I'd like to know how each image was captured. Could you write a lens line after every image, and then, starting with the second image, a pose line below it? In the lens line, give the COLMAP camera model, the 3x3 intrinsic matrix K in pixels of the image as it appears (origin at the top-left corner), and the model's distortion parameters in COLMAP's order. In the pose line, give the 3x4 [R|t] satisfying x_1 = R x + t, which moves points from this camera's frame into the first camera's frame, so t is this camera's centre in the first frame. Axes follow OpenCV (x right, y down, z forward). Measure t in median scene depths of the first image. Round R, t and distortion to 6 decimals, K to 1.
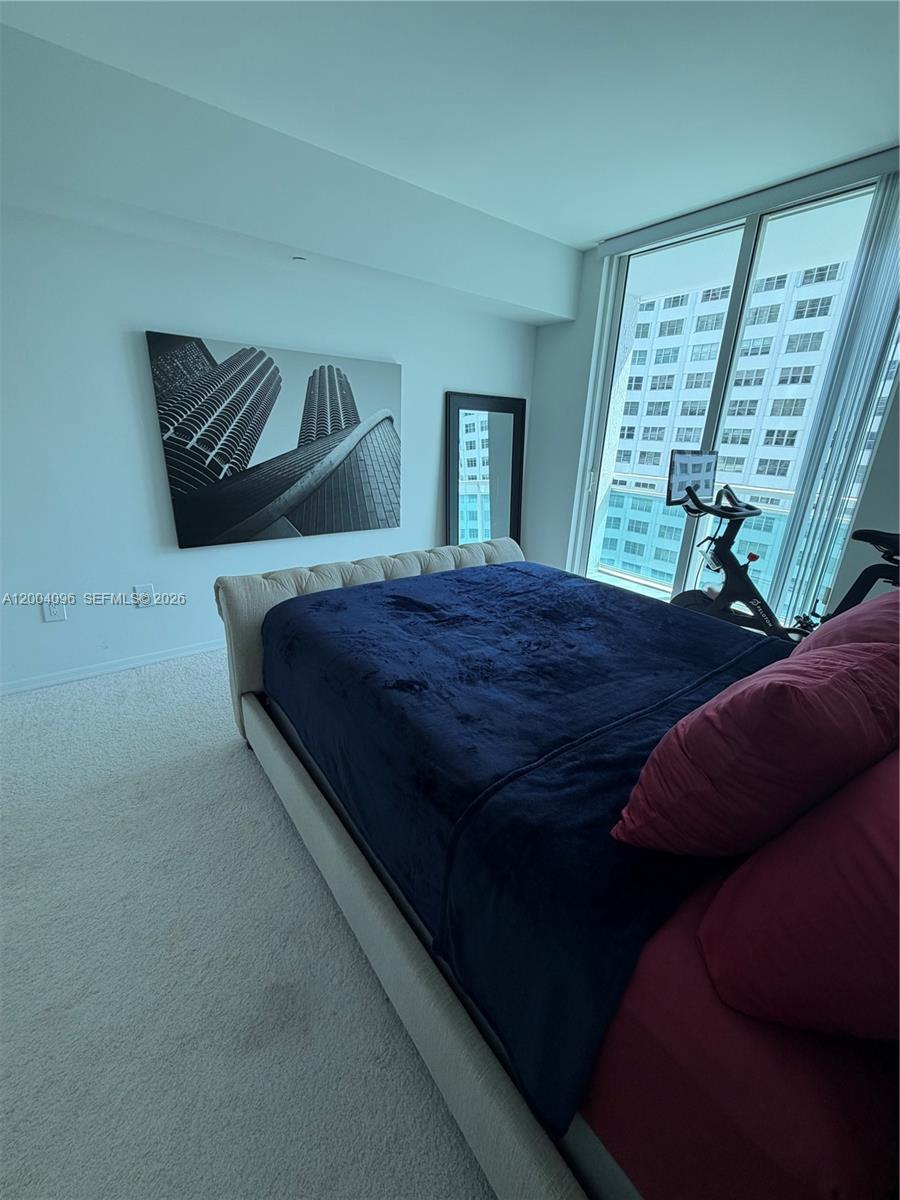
lens RADIAL K [[480.0, 0, 446.5], [0, 480.0, 600.2], [0, 0, 1]] dist [0.001113, 0.000040]
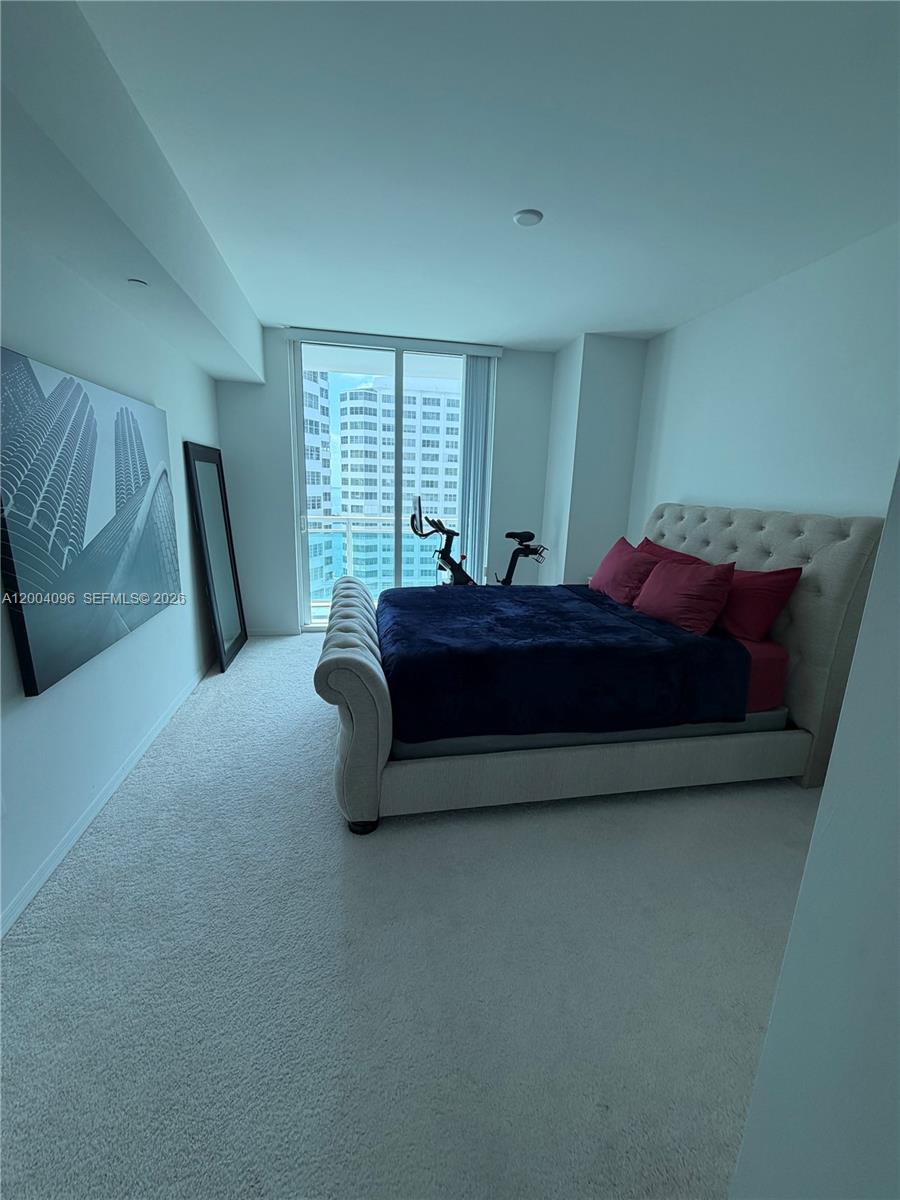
lens RADIAL K [[480.0, 0, 448.5], [0, 480.0, 598.2], [0, 0, 1]] dist [0.001113, 0.000040]
pose [[0.445382, -0.228315, 0.865741, -0.810963], [0.289213, 0.951791, 0.102222, -0.134572], [-0.847343, 0.204856, 0.489942, 0.259263]]
